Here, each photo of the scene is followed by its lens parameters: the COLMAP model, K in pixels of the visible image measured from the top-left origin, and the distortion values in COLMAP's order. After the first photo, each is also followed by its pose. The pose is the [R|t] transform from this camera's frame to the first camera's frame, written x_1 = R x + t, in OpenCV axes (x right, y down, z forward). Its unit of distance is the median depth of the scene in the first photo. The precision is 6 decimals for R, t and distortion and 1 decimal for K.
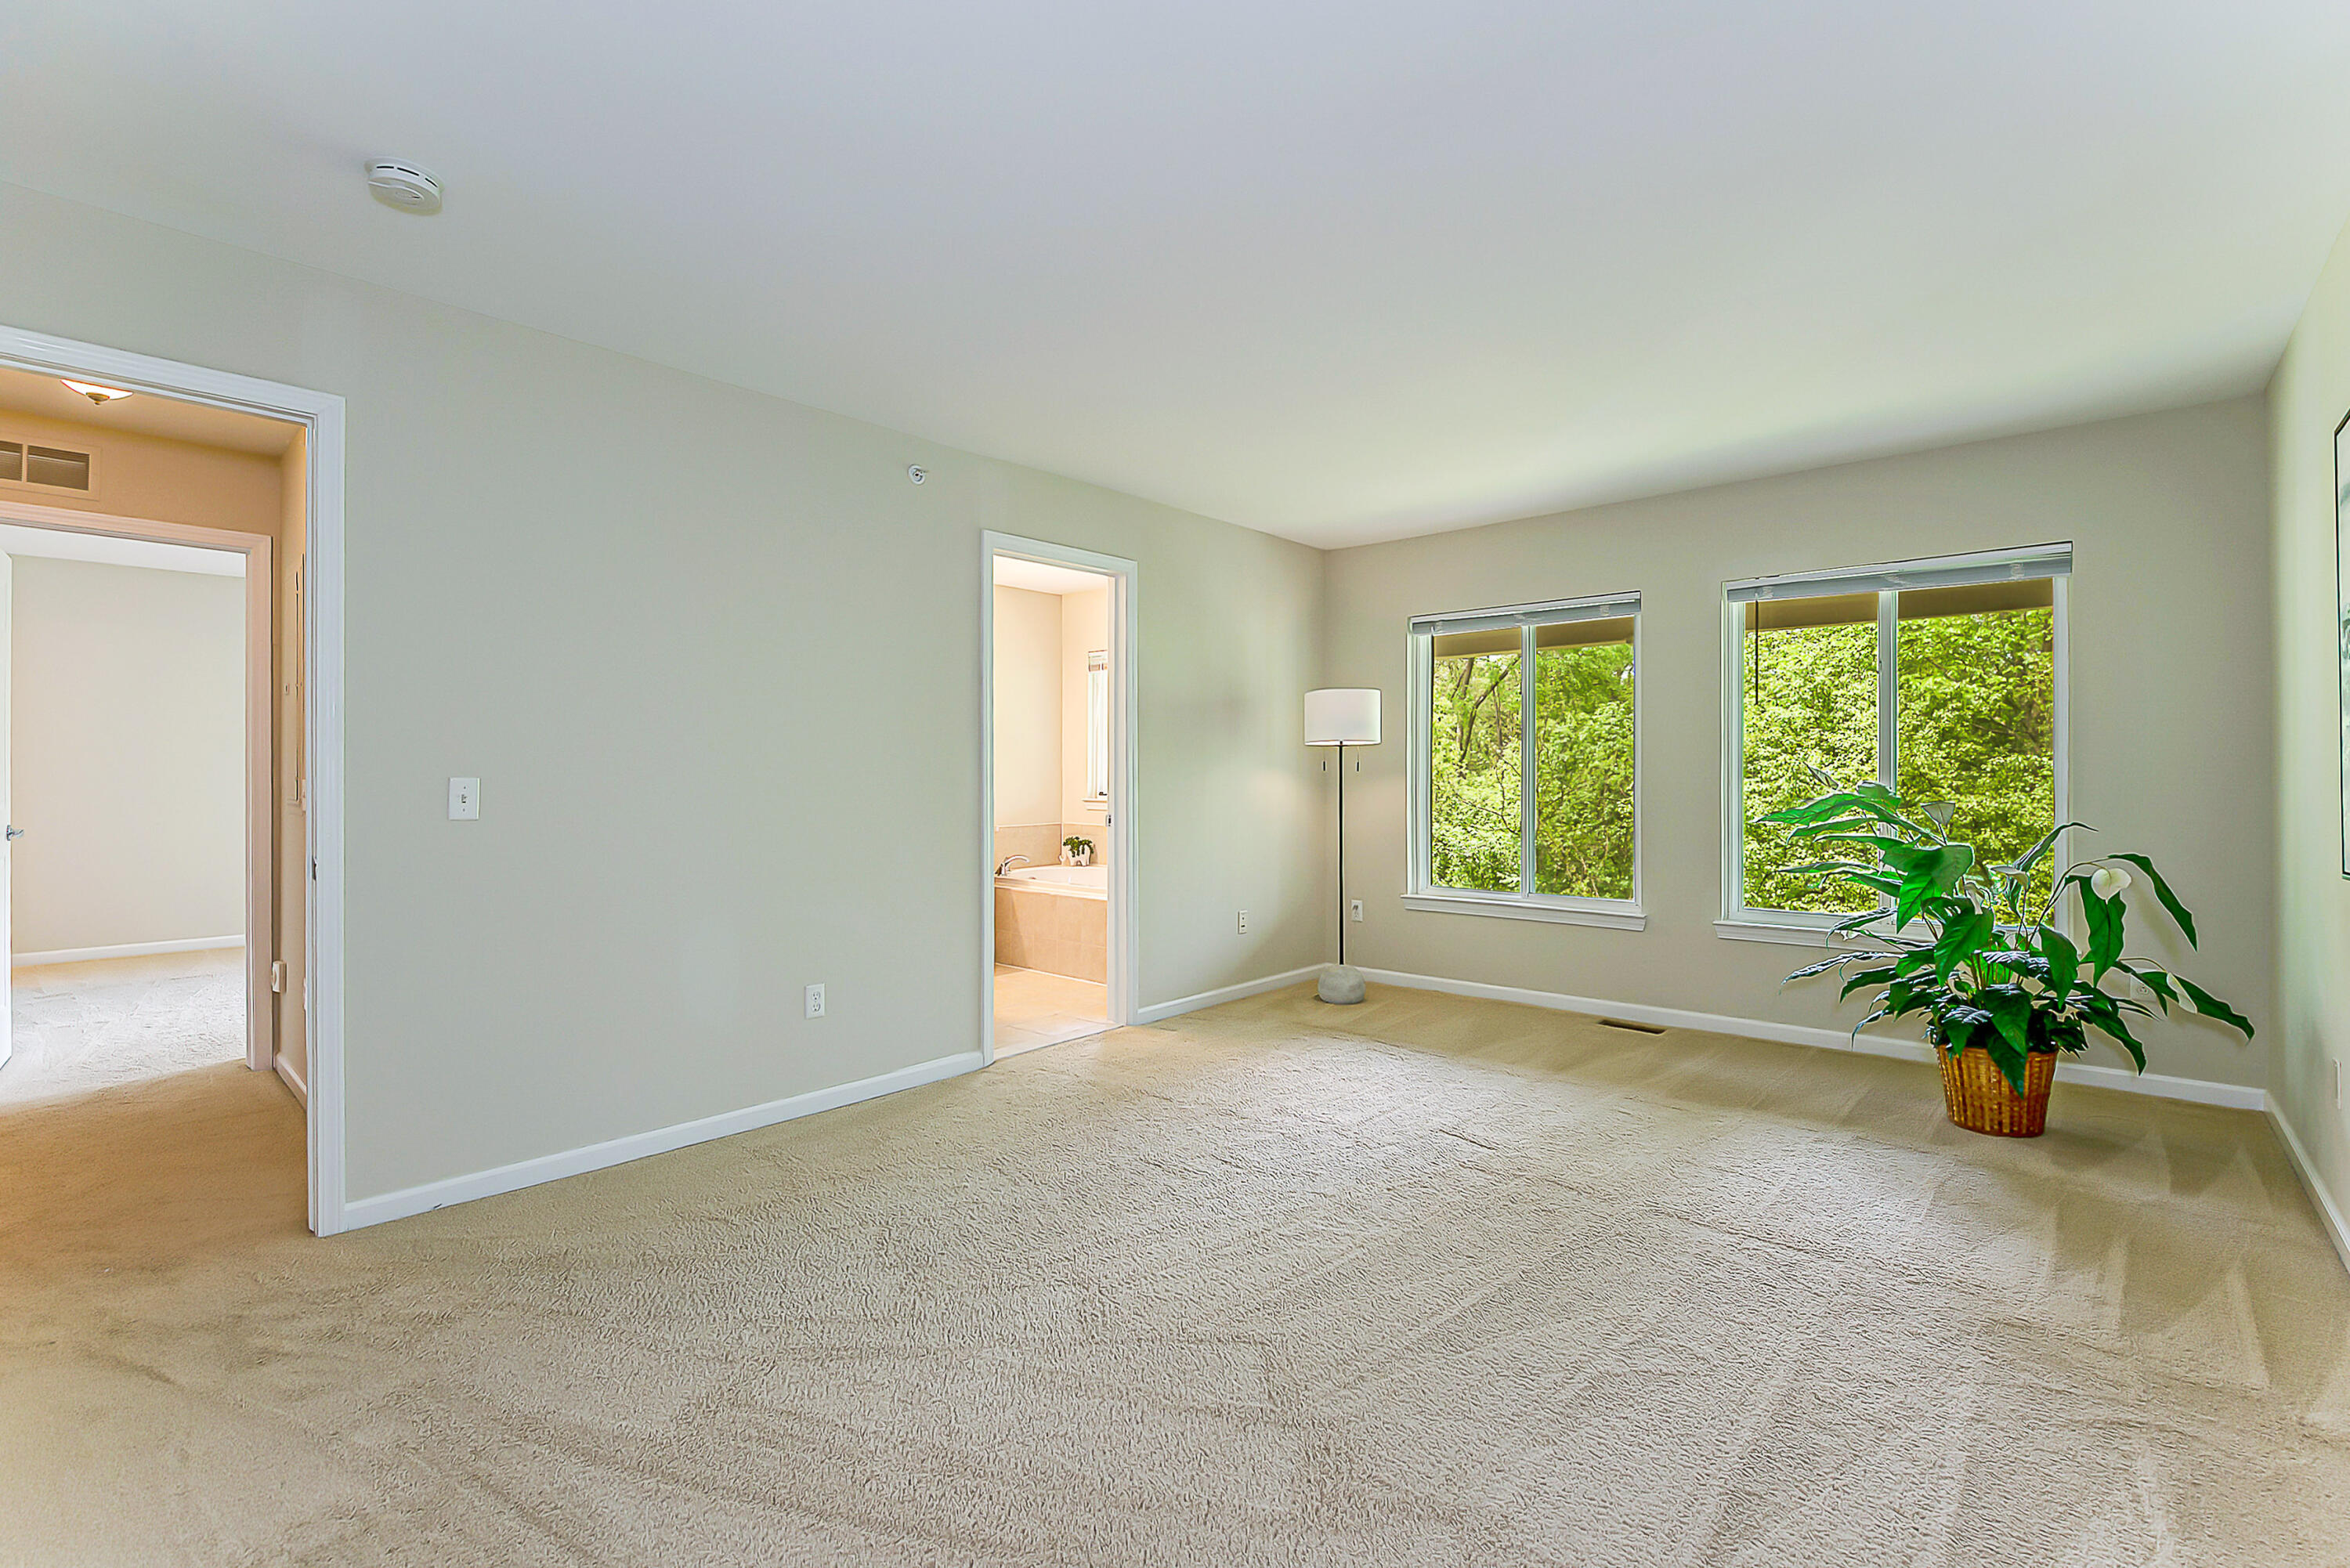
lens RADIAL K [[992.0, 0, 1162.4], [0, 992.0, 786.8], [0, 0, 1]] dist [-0.000479, -0.000392]
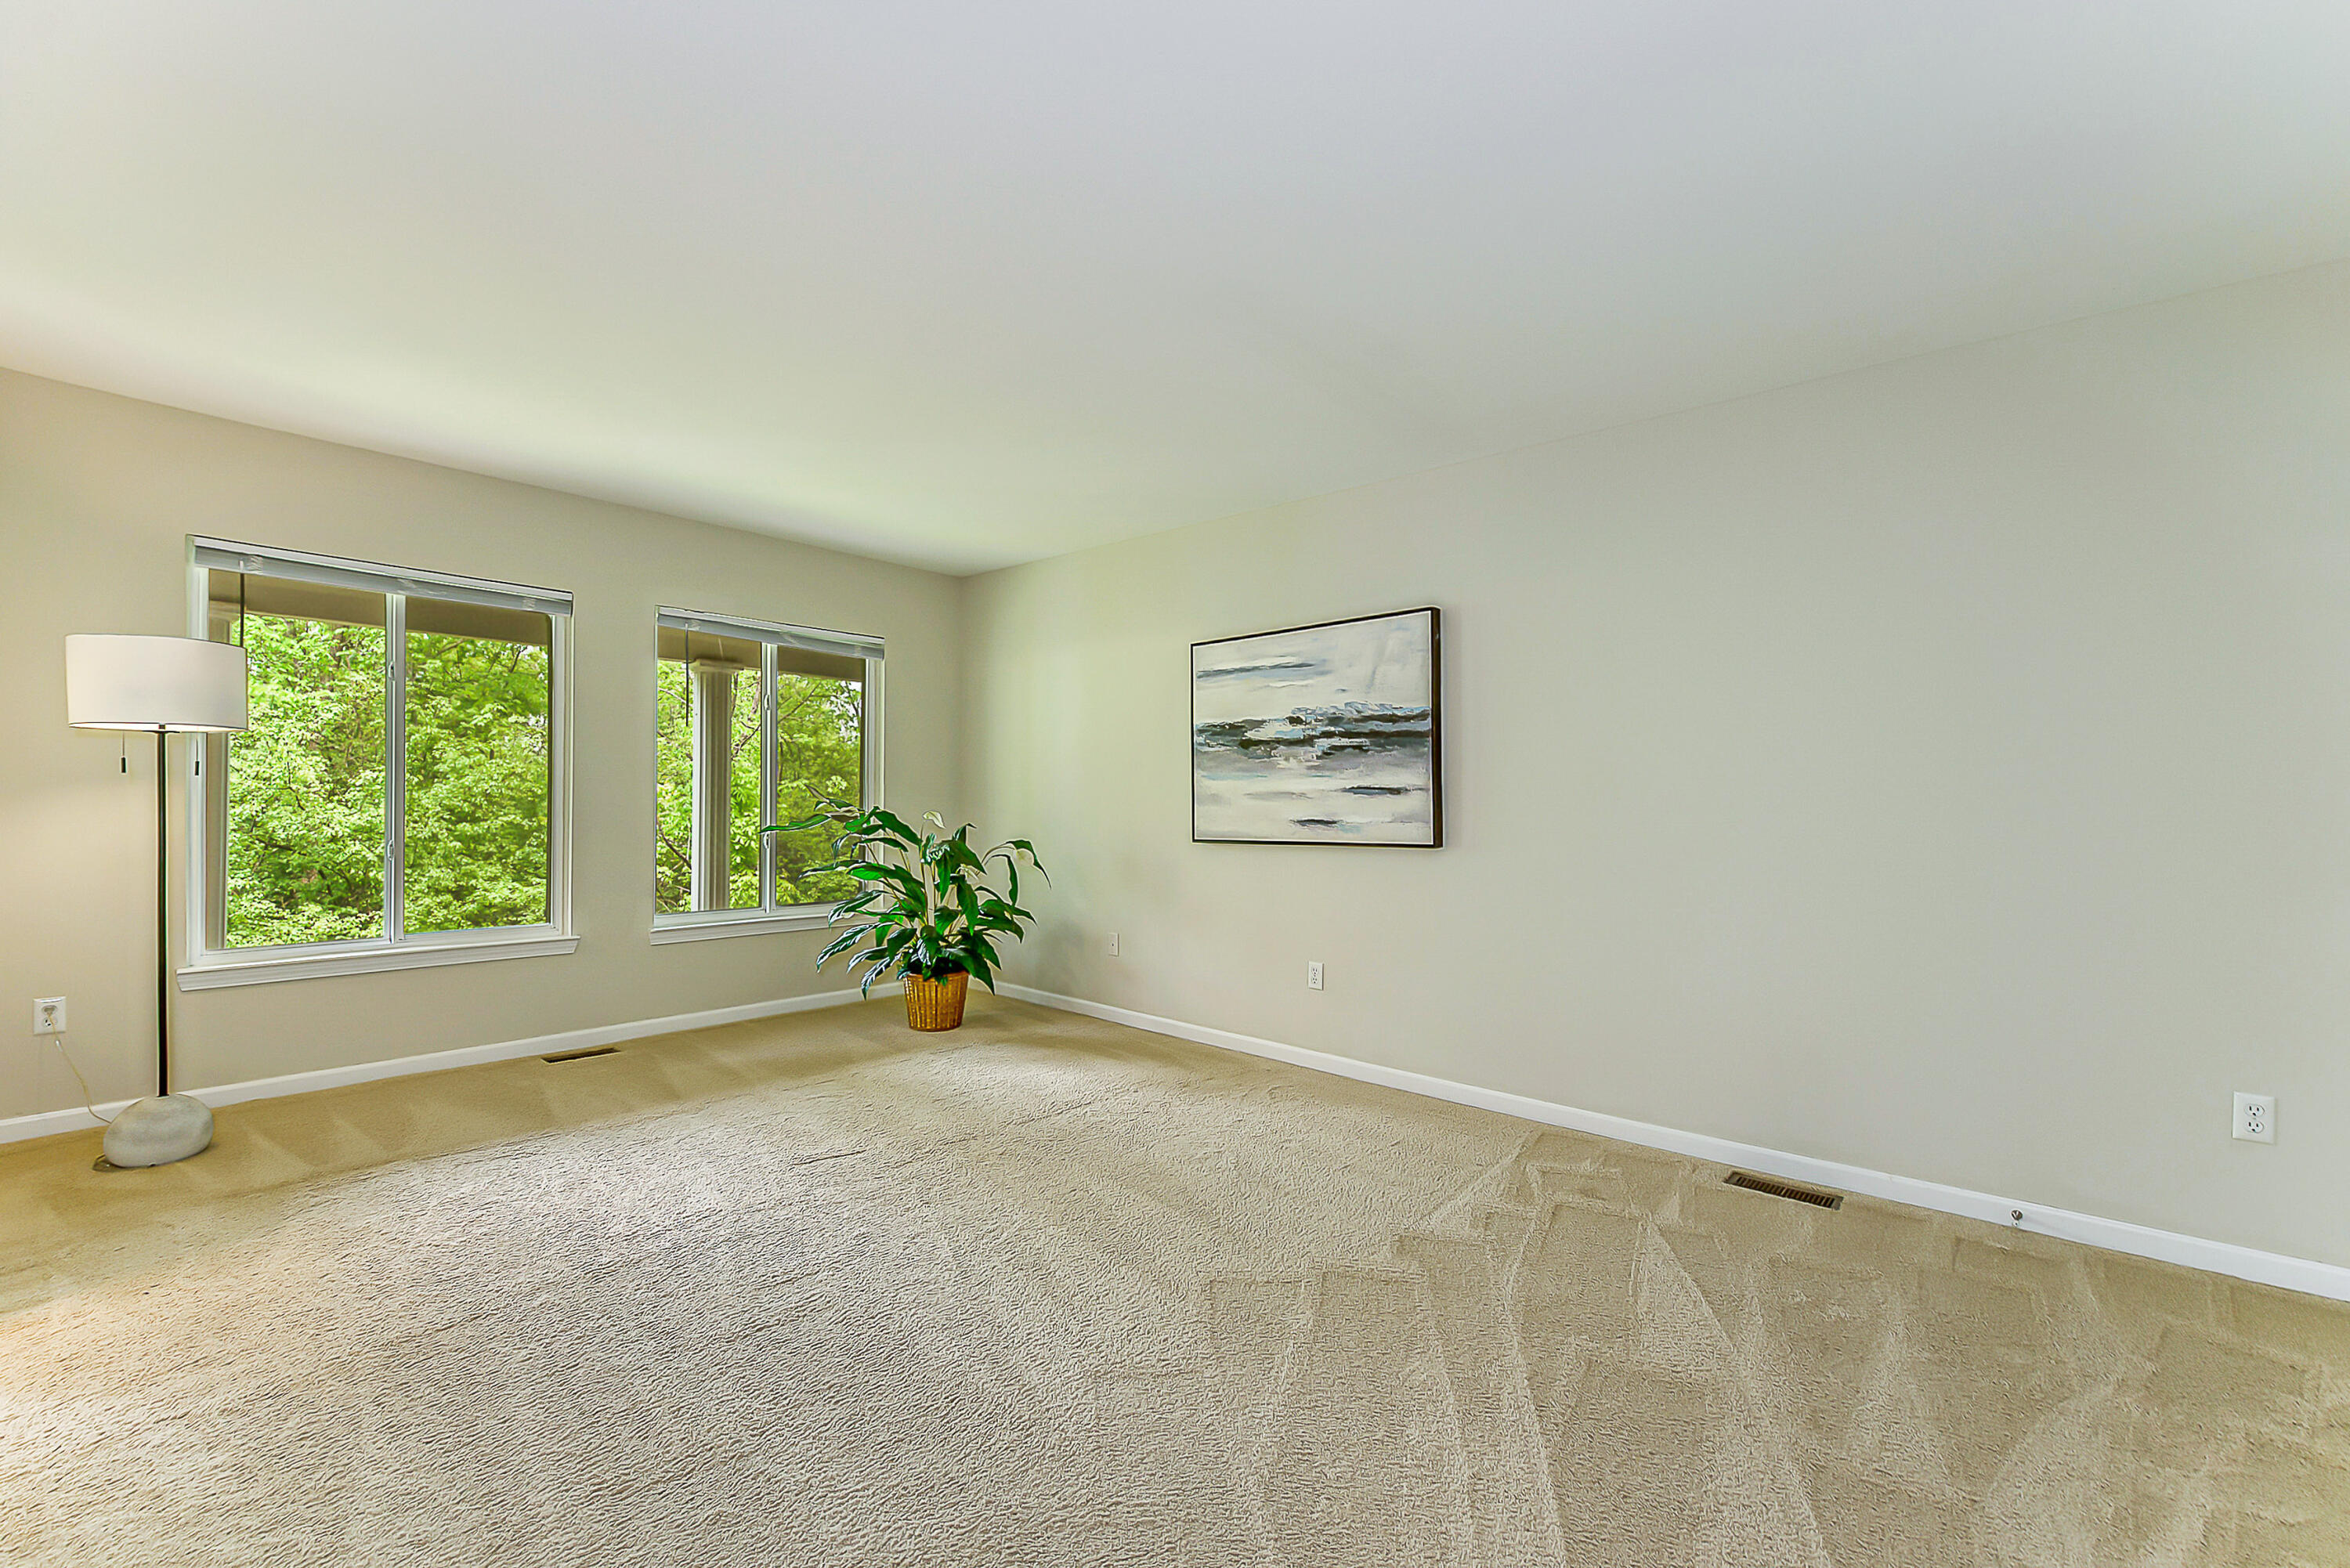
lens RADIAL K [[992.0, 0, 1162.4], [0, 992.0, 786.8], [0, 0, 1]] dist [-0.000479, -0.000392]
pose [[0.027310, 0.007163, 0.999601, -0.520028], [-0.006156, 0.999957, -0.006997, -0.010588], [-0.999608, -0.005962, 0.027353, 0.483691]]
